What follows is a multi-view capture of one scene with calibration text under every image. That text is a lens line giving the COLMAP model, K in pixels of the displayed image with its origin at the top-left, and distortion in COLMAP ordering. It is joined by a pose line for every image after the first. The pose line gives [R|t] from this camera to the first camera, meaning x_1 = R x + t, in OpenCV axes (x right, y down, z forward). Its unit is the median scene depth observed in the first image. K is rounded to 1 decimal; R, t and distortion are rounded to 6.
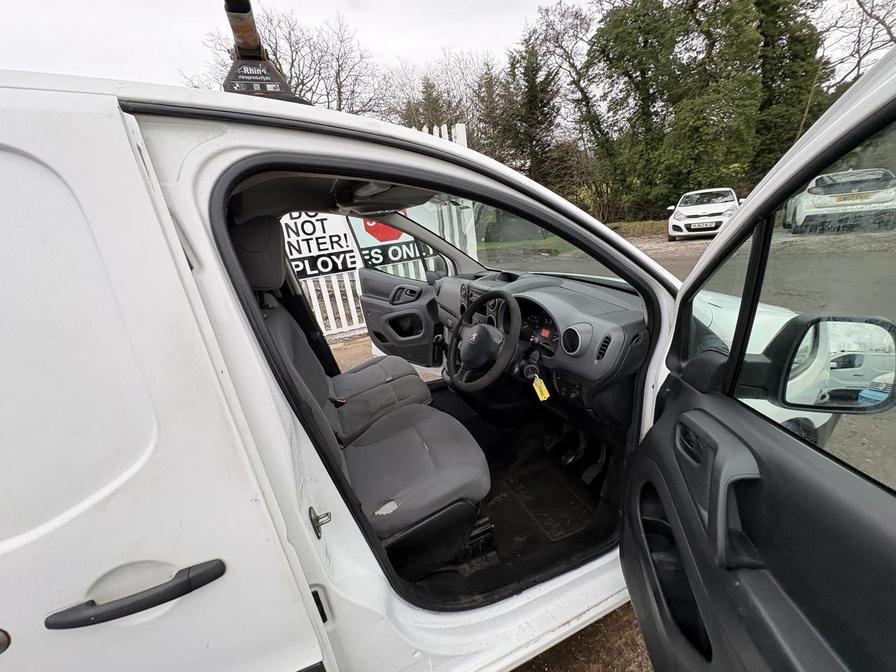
lens RADIAL K [[355.3, 0, 450.2], [0, 355.3, 336.9], [0, 0, 1]] dist [-0.000916, -0.000213]
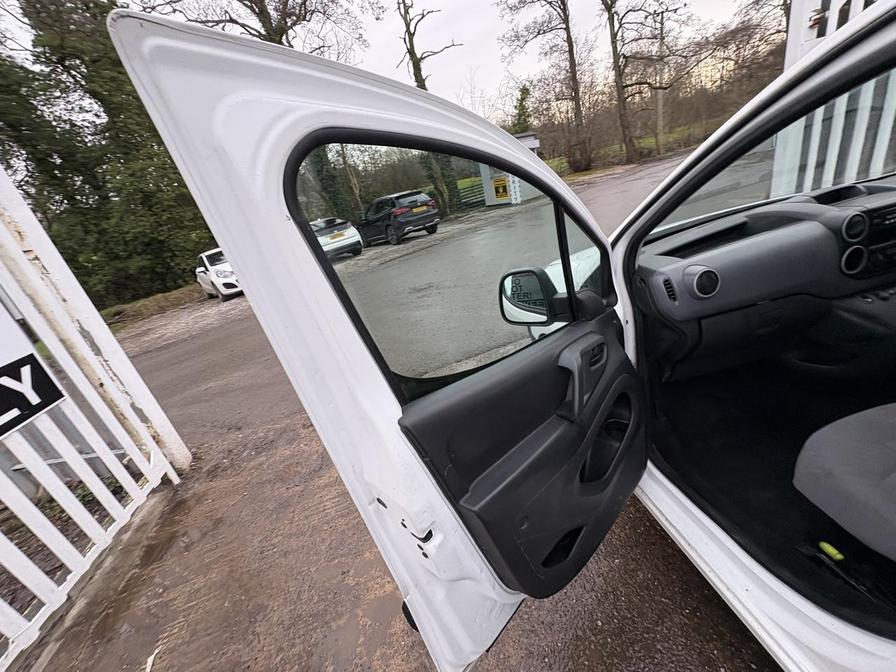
lens RADIAL K [[355.3, 0, 446.4], [0, 355.3, 335.2], [0, 0, 1]] dist [-0.000916, -0.000213]
pose [[0.225646, -0.321351, 0.919683, -0.277357], [0.498515, 0.849158, 0.174397, -0.165982], [-0.836999, 0.419124, 0.351807, 0.561160]]
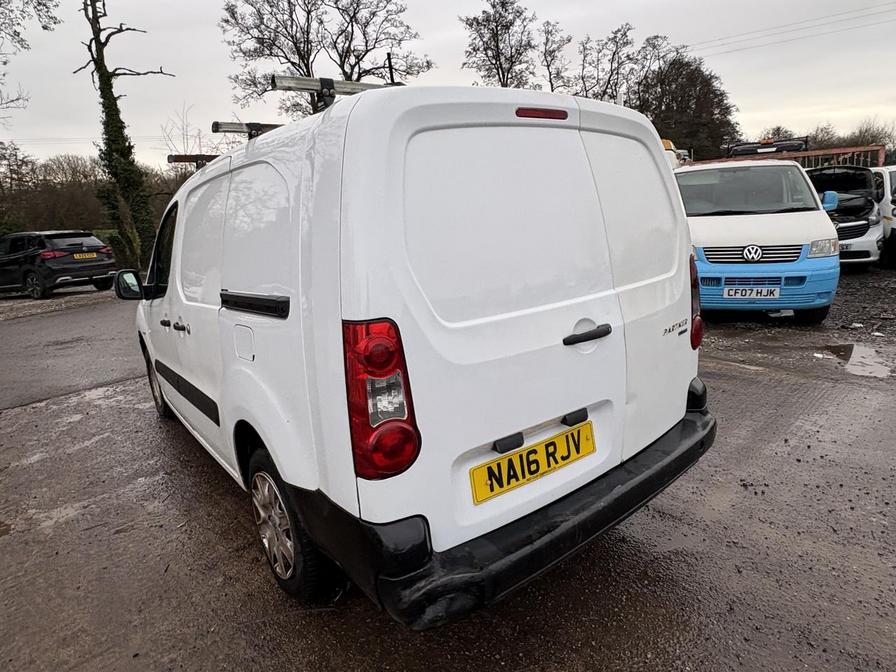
lens RADIAL K [[520.5, 0, 448.6], [0, 520.5, 328.5], [0, 0, 1]] dist [0.003352, -0.002625]
pose [[-0.279830, -0.078842, 0.956807, -0.899898], [0.396639, 0.898095, 0.190006, 0.000557], [-0.874284, 0.432676, -0.220043, 0.331505]]
